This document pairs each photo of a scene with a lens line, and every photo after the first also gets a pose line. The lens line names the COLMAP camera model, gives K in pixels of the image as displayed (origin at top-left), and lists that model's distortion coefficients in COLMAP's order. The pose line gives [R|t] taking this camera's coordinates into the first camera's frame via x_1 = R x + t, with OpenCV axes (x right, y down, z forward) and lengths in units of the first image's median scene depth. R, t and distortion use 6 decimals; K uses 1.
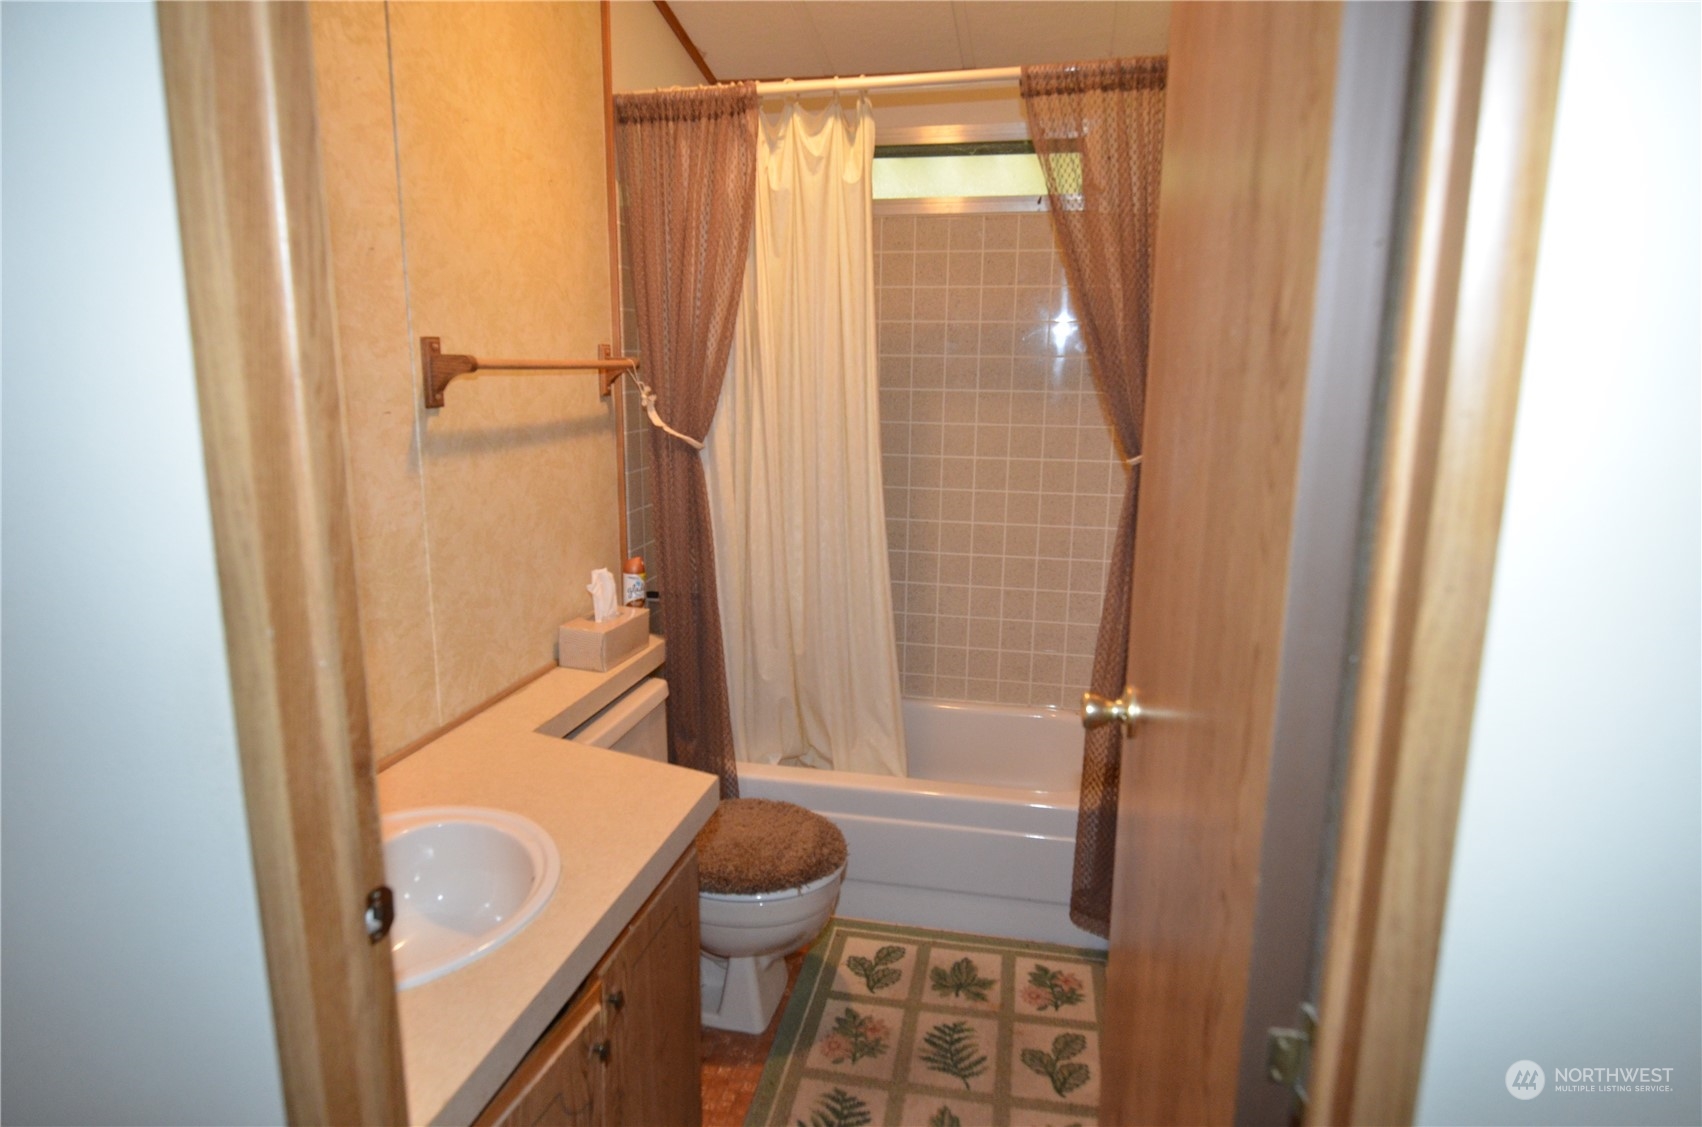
lens RADIAL K [[995.9, 0, 850.0], [0, 995.9, 570.6], [0, 0, 1]] dist [0.005278, -0.011170]
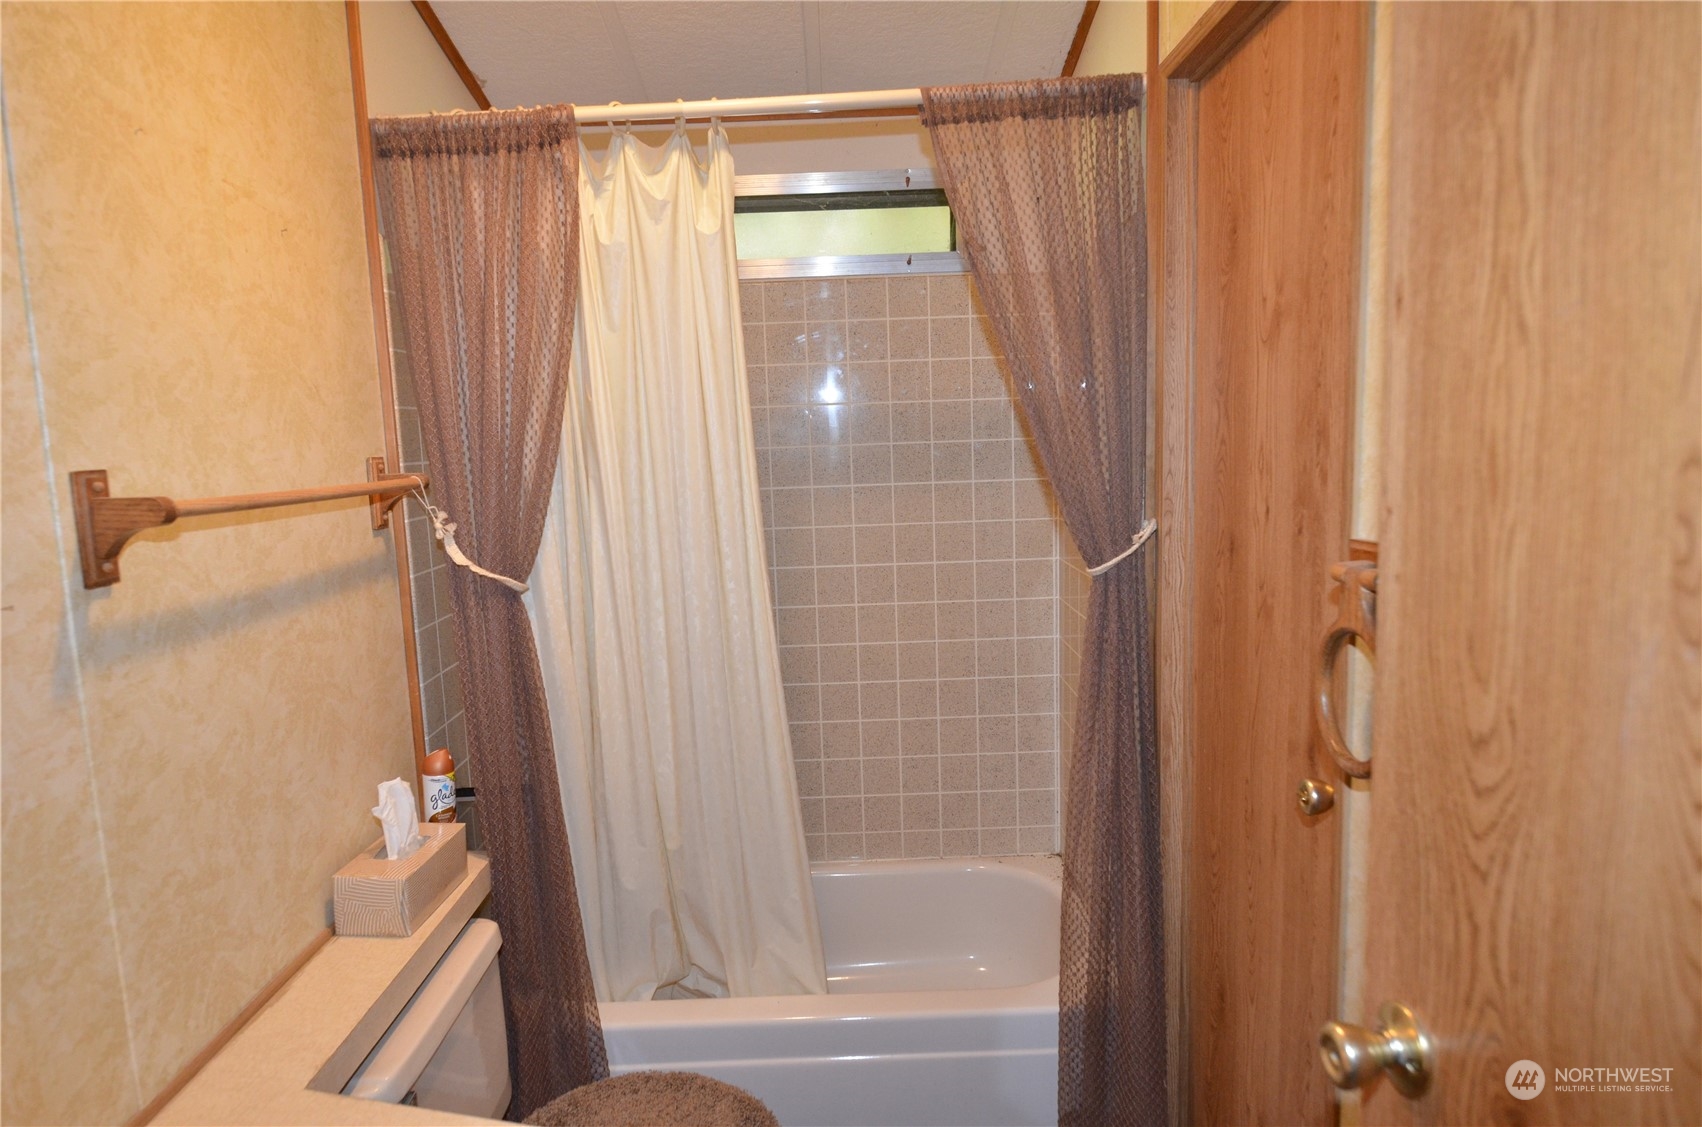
lens RADIAL K [[1022.1, 0, 840.9], [0, 1022.1, 576.4], [0, 0, 1]] dist [0.002793, -0.015231]
pose [[0.975496, -0.074515, 0.207015, -0.080464], [0.089482, 0.993937, -0.063892, -0.066922], [-0.200999, 0.080851, 0.976249, 0.229488]]
